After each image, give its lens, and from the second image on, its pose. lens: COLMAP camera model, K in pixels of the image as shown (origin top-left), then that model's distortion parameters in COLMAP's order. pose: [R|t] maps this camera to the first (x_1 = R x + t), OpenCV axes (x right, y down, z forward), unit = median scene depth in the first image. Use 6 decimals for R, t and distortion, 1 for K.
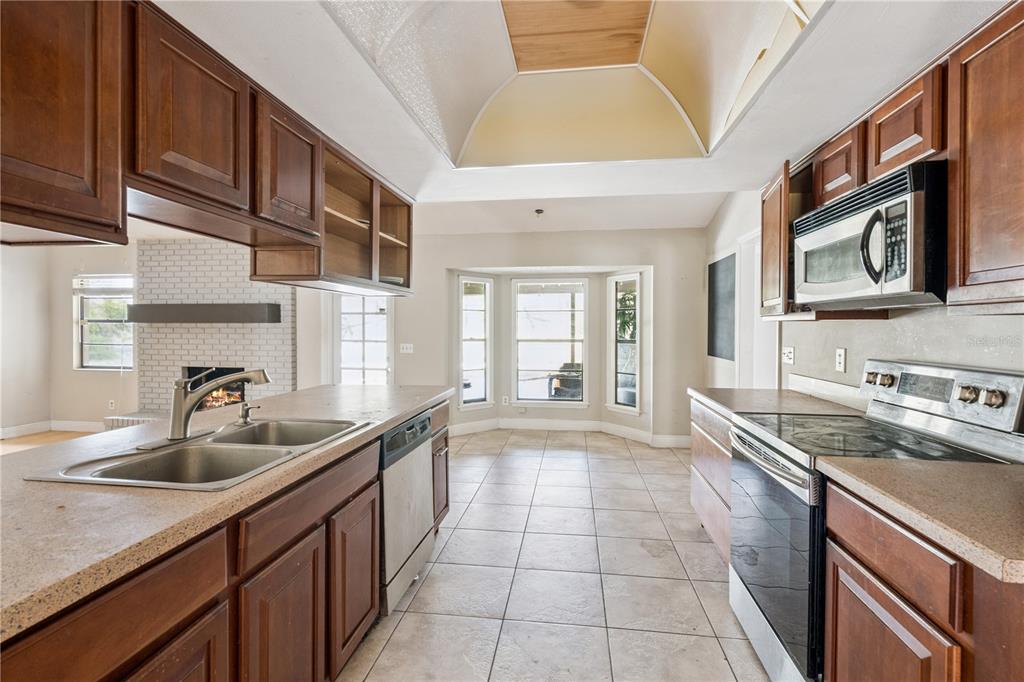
lens RADIAL K [[464.6, 0, 516.1], [0, 464.6, 331.1], [0, 0, 1]] dist [-0.003862, -0.000486]
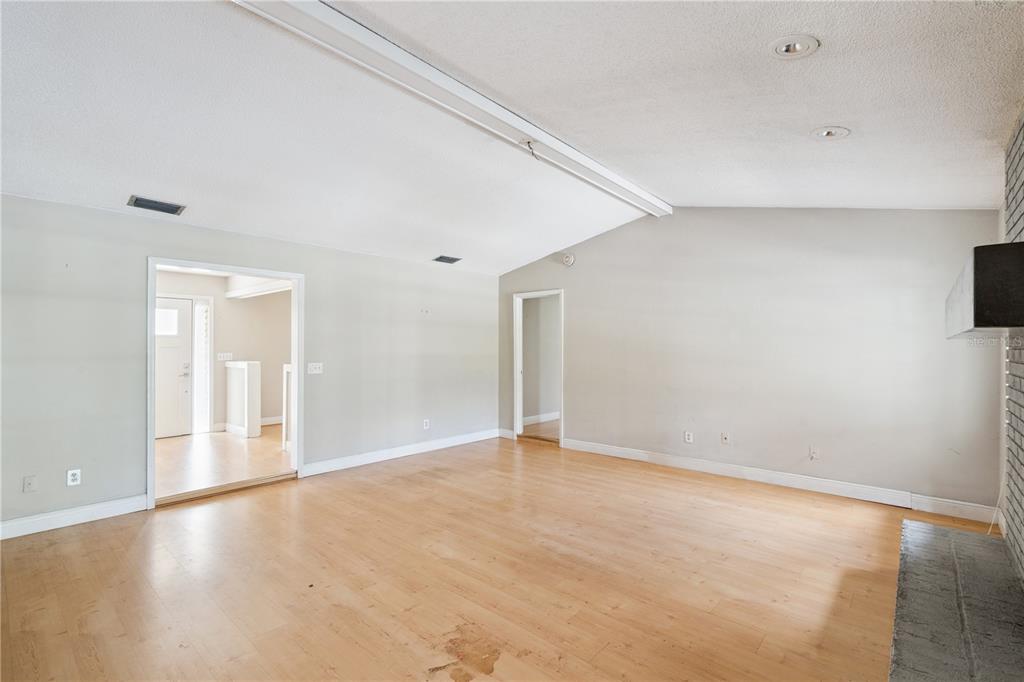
lens RADIAL K [[464.6, 0, 512.1], [0, 464.6, 342.7], [0, 0, 1]] dist [-0.003862, -0.000486]
pose [[-0.553097, -0.011811, -0.833033, -0.189158], [-0.007698, 0.999929, -0.009066, -0.005301], [0.833081, 0.001398, -0.553149, 0.869360]]
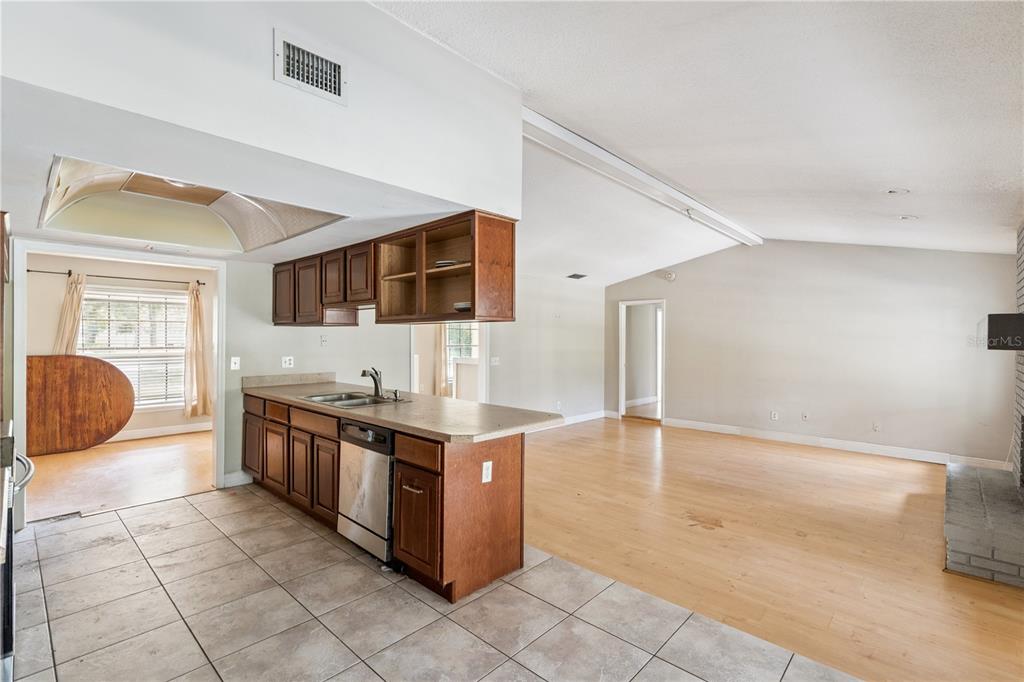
lens RADIAL K [[464.6, 0, 515.8], [0, 464.6, 340.4], [0, 0, 1]] dist [-0.003862, -0.000486]
pose [[-0.580449, -0.003350, -0.814290, 0.218824], [-0.013432, 0.999895, 0.005461, -0.022468], [0.814186, 0.014107, -0.580433, 0.803259]]
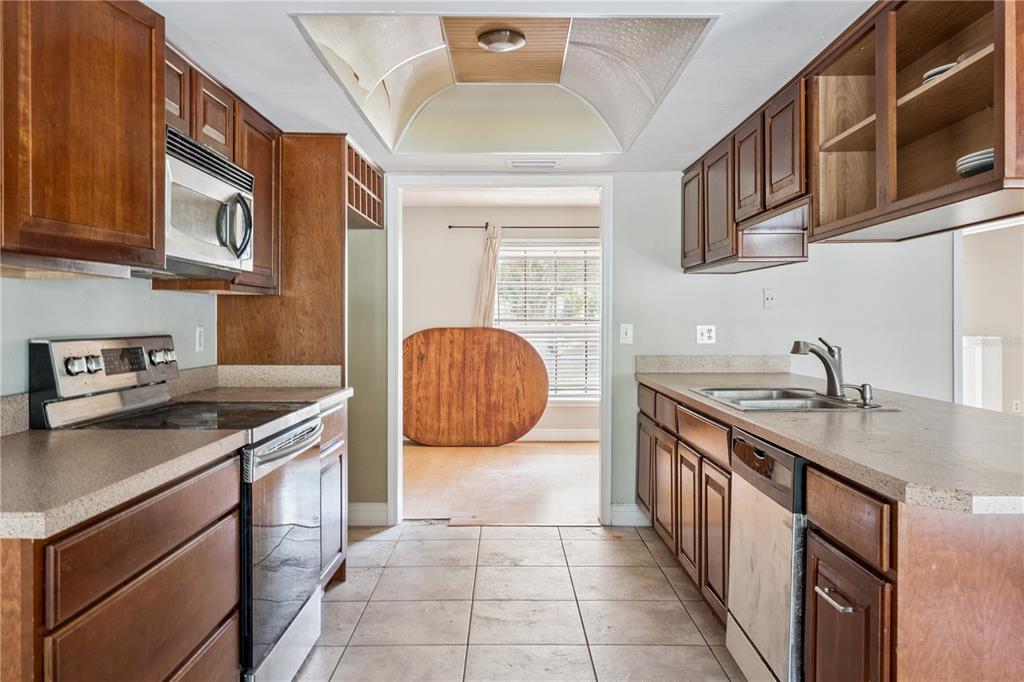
lens RADIAL K [[759.2, 0, 511.6], [0, 759.2, 323.5], [0, 0, 1]] dist [-0.009306, -0.003556]
pose [[-0.991419, -0.003541, -0.130674, 0.094557], [-0.005081, 0.999921, 0.011455, 0.005243], [0.130623, 0.012021, -0.991359, 0.760448]]
